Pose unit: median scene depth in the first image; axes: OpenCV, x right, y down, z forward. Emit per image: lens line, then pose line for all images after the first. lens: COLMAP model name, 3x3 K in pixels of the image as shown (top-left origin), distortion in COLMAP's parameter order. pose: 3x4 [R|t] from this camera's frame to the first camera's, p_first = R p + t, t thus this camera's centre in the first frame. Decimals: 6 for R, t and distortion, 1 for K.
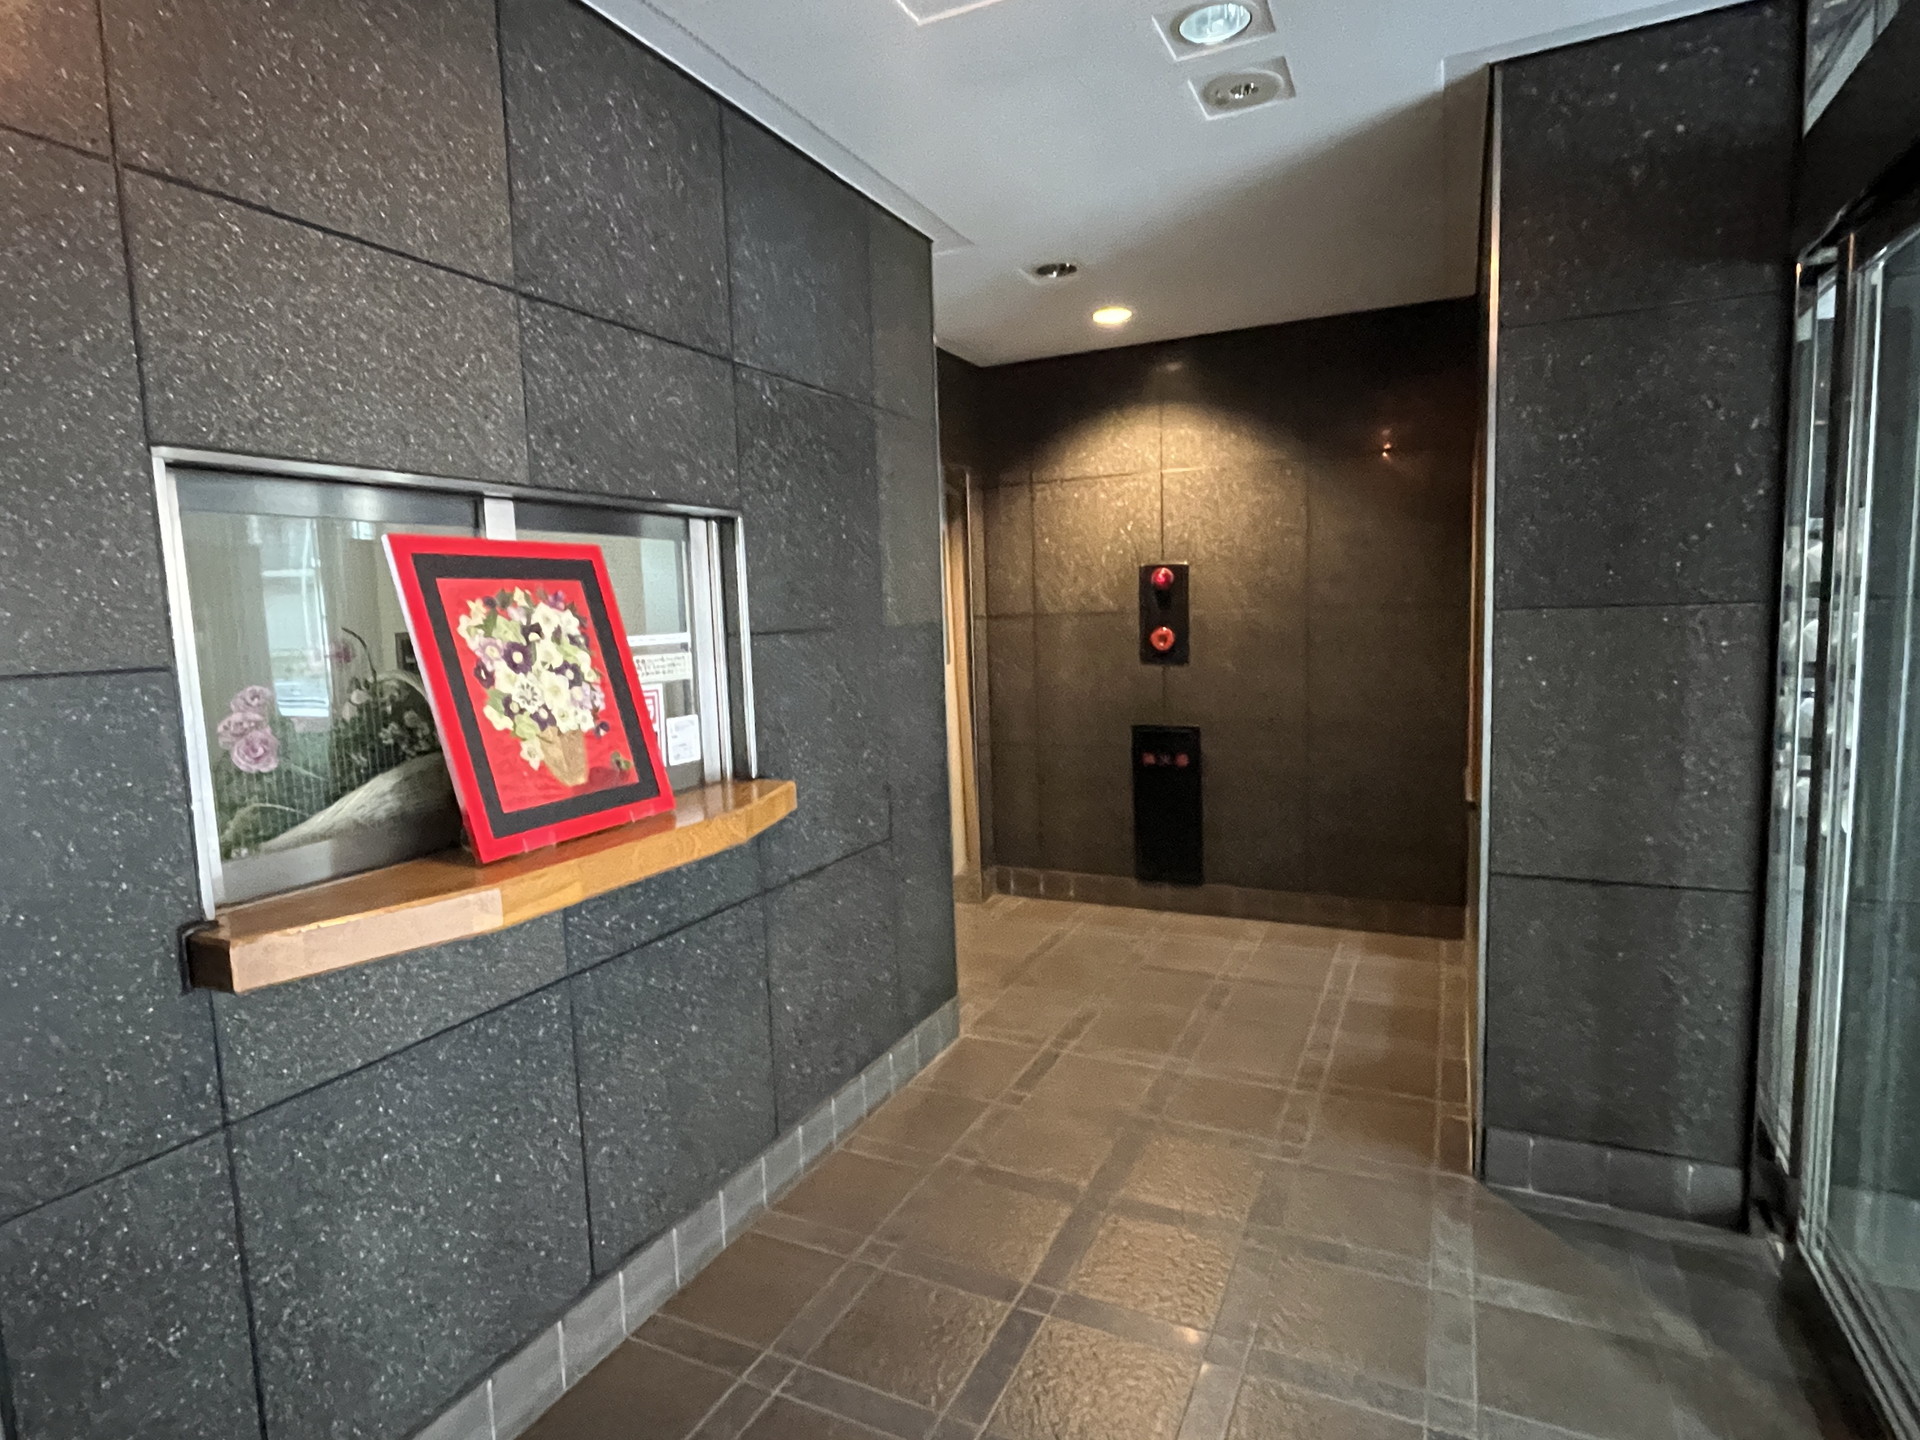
lens RADIAL K [[1018.1, 0, 957.7], [0, 1018.1, 720.8], [0, 0, 1]] dist [-0.003663, -0.000318]
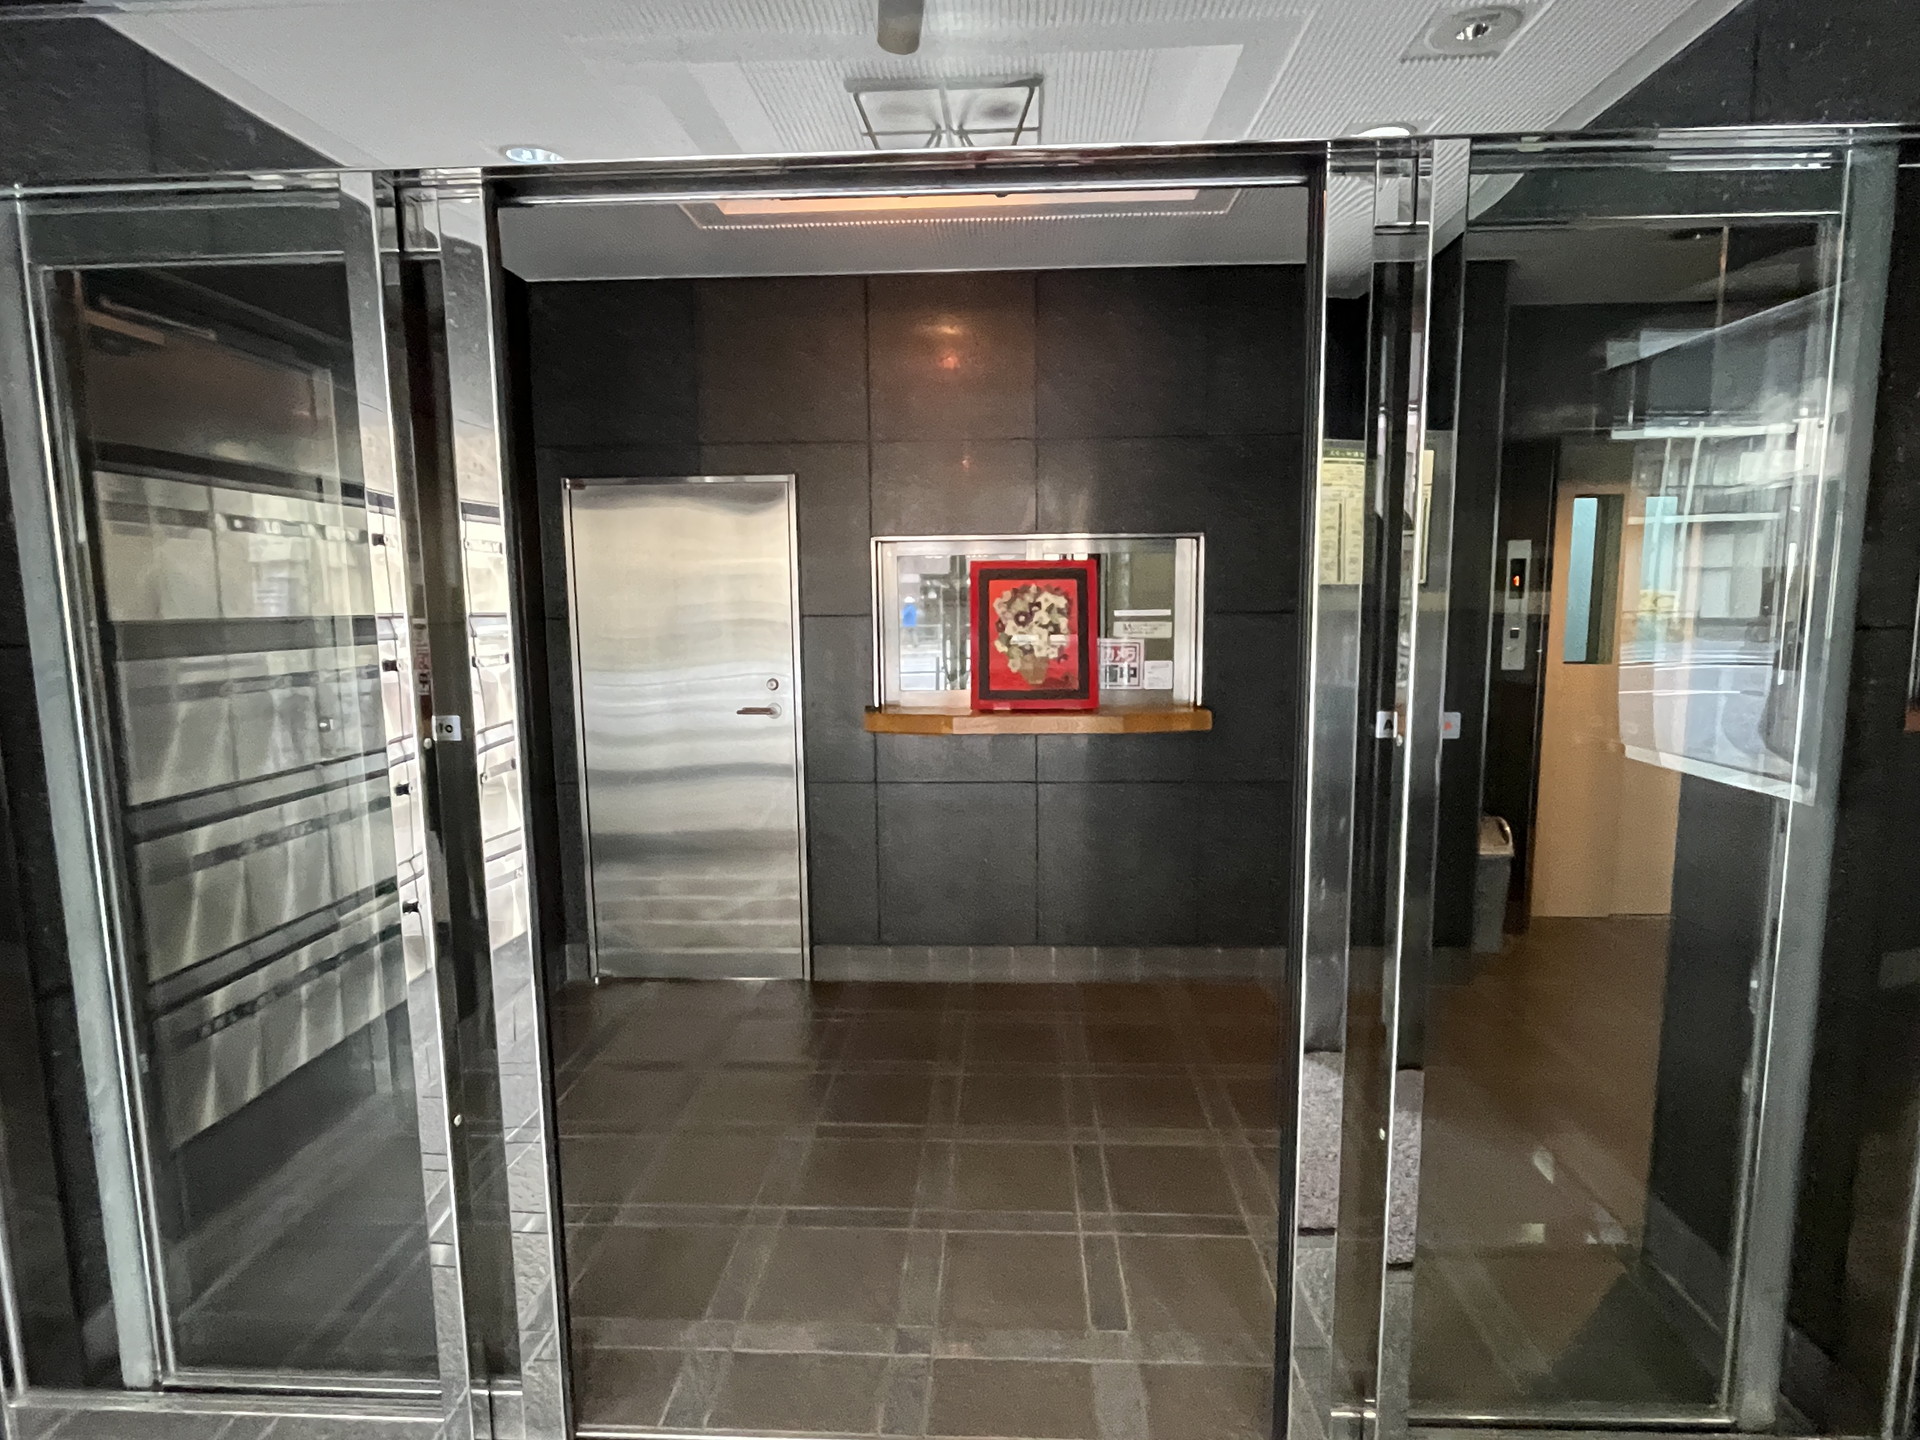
lens RADIAL K [[1018.1, 0, 962.0], [0, 1018.1, 723.3], [0, 0, 1]] dist [-0.003663, -0.000318]
pose [[0.404619, 0.139294, -0.903814, 1.369049], [-0.101009, 0.989091, 0.107217, -0.059932], [0.908890, 0.047911, 0.414275, 0.052688]]
